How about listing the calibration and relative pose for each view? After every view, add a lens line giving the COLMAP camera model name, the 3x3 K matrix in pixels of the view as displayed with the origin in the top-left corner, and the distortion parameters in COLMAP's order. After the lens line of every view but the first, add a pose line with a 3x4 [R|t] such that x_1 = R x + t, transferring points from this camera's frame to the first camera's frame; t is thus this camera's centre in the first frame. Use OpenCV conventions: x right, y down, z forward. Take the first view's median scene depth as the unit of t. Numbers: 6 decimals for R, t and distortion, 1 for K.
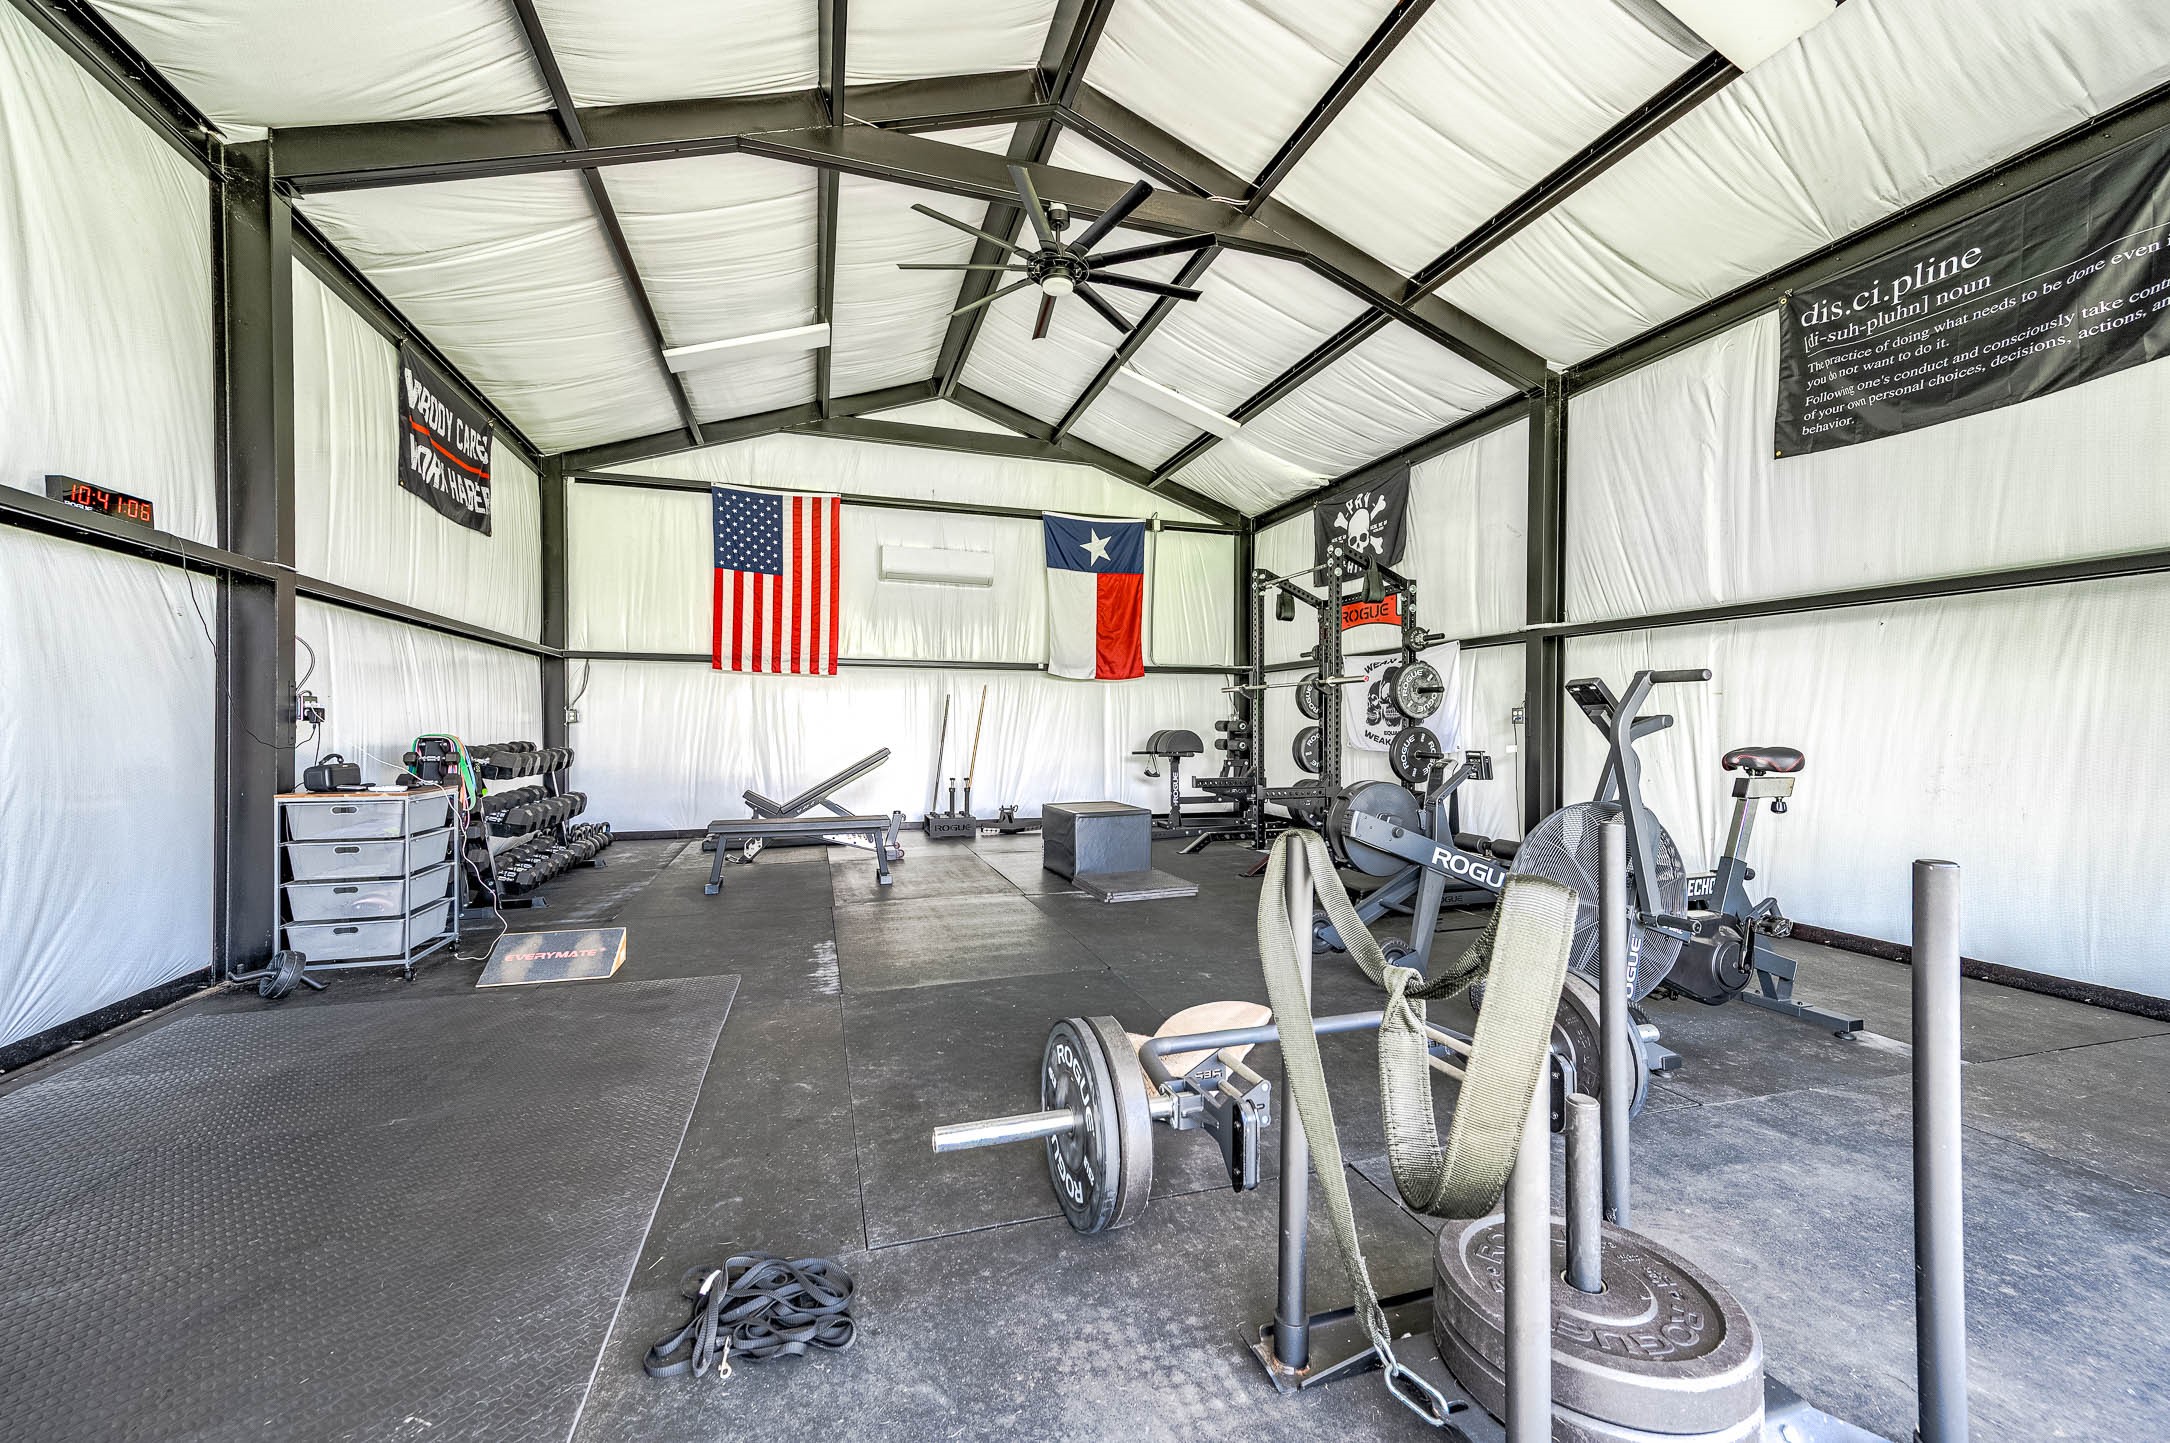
lens RADIAL K [[859.2, 0, 1094.0], [0, 859.2, 718.2], [0, 0, 1]] dist [0.026303, 0.000777]
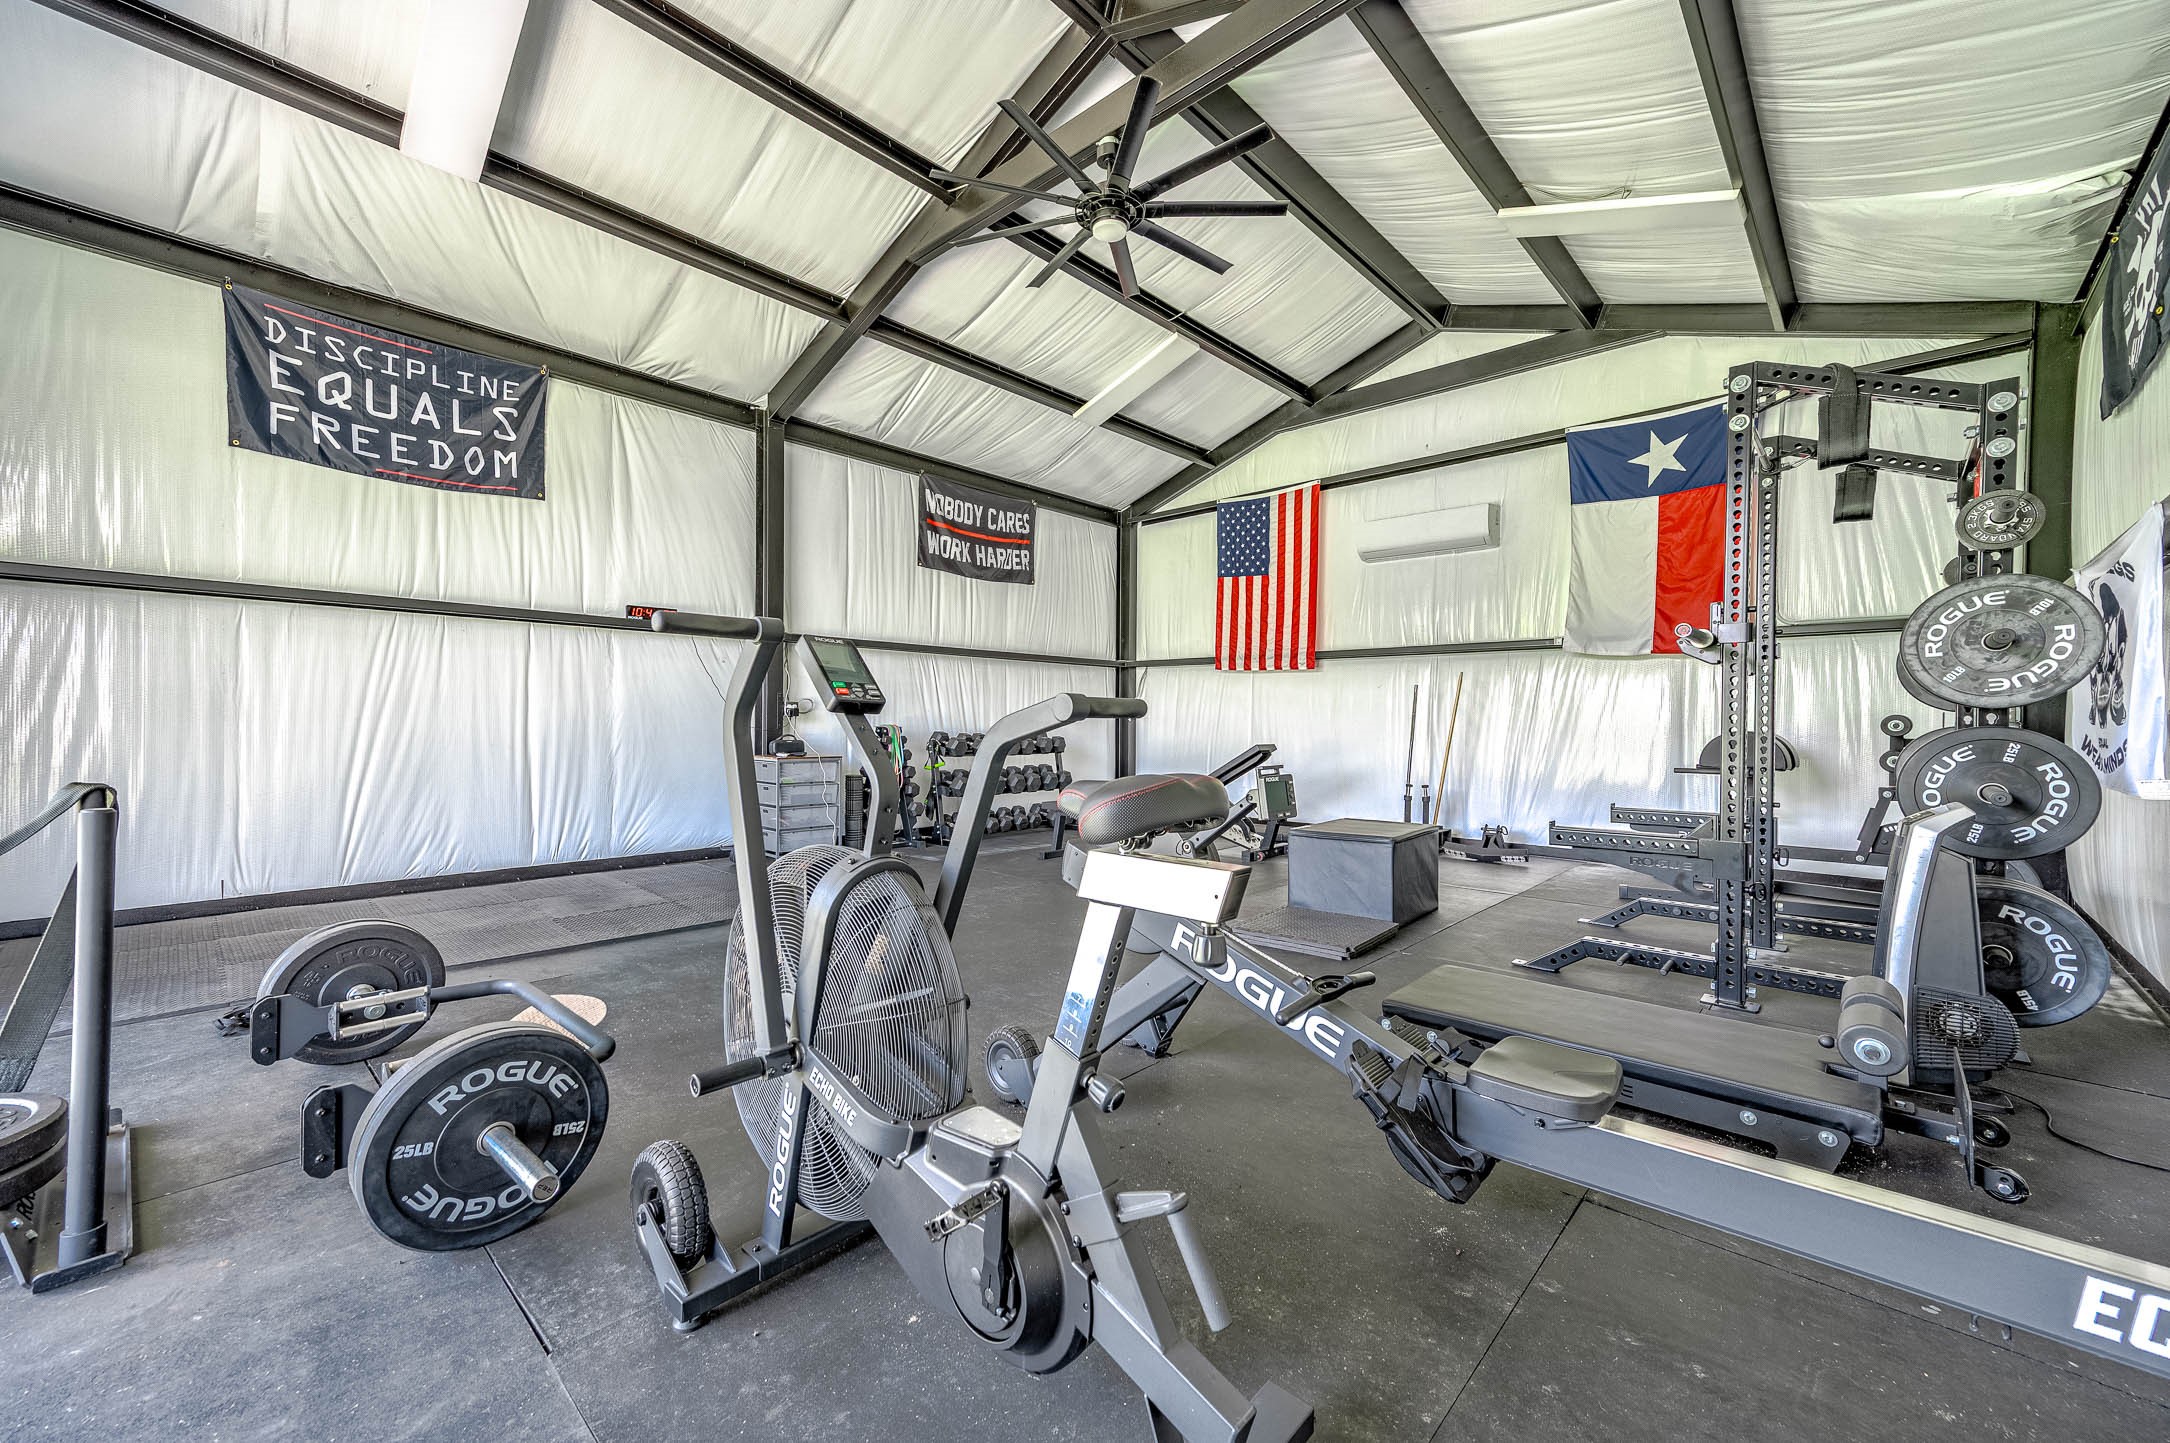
lens RADIAL K [[859.2, 0, 1091.2], [0, 859.2, 724.0], [0, 0, 1]] dist [0.026303, 0.000777]
pose [[0.480738, 0.006501, -0.876840, 0.434884], [0.000785, 0.999969, 0.007845, 0.003378], [0.876864, -0.004460, 0.480718, 0.323990]]
